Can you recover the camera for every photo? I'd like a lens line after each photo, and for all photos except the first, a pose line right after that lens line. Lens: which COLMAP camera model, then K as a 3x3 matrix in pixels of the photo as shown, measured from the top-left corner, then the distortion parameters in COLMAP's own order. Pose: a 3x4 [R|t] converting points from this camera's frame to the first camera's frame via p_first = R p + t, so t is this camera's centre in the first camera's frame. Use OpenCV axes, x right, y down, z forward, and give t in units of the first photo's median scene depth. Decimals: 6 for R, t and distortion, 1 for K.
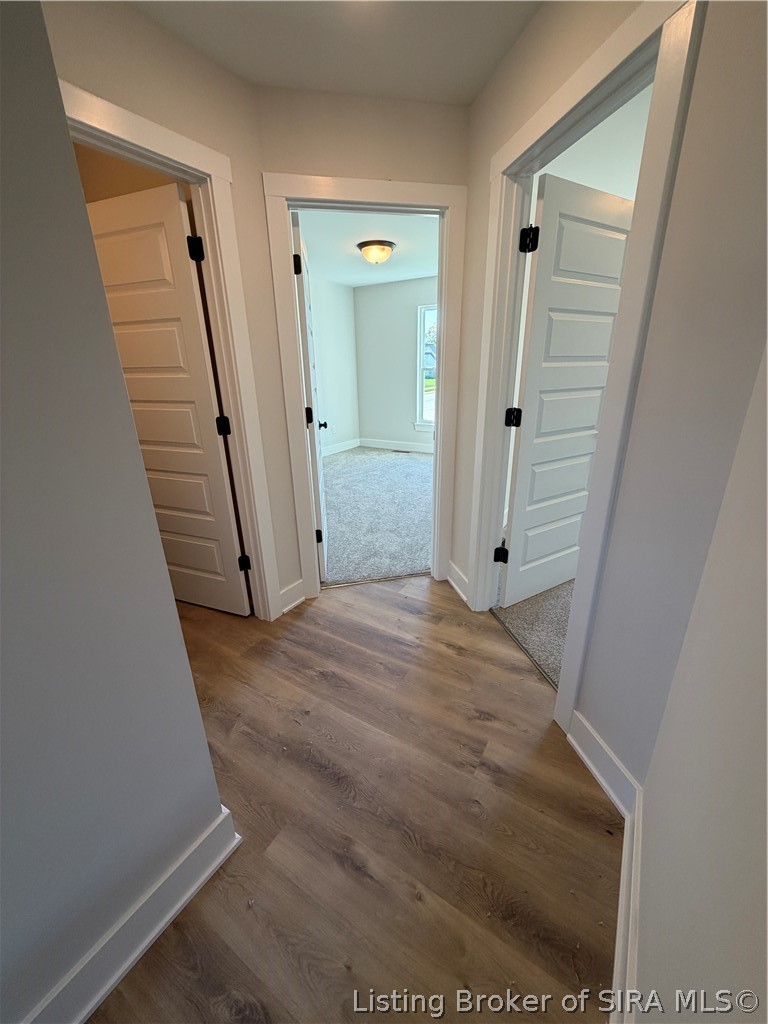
lens RADIAL K [[407.7, 0, 384.0], [0, 407.7, 512.0], [0, 0, 1]] dist [0.011859, -0.000042]
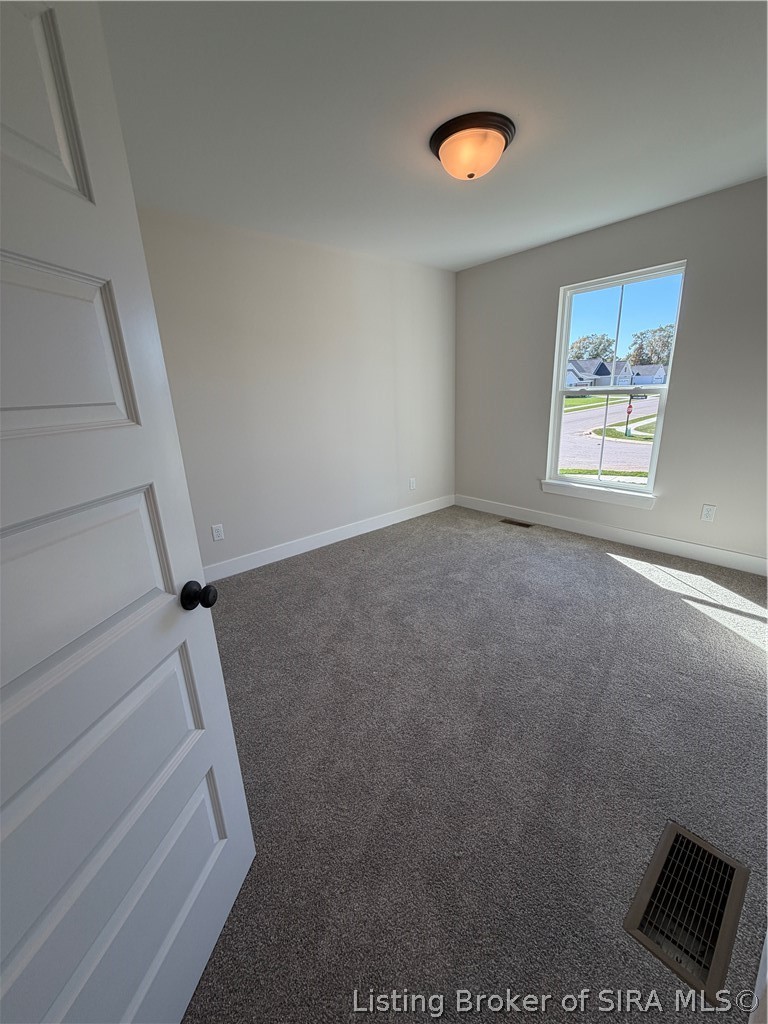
lens RADIAL K [[407.7, 0, 384.0], [0, 407.7, 512.0], [0, 0, 1]] dist [0.011859, -0.000042]
pose [[0.953232, 0.067345, -0.294643, 0.033373], [-0.080423, 0.996231, -0.032482, -0.133512], [0.291345, 0.054659, 0.955055, 0.354349]]
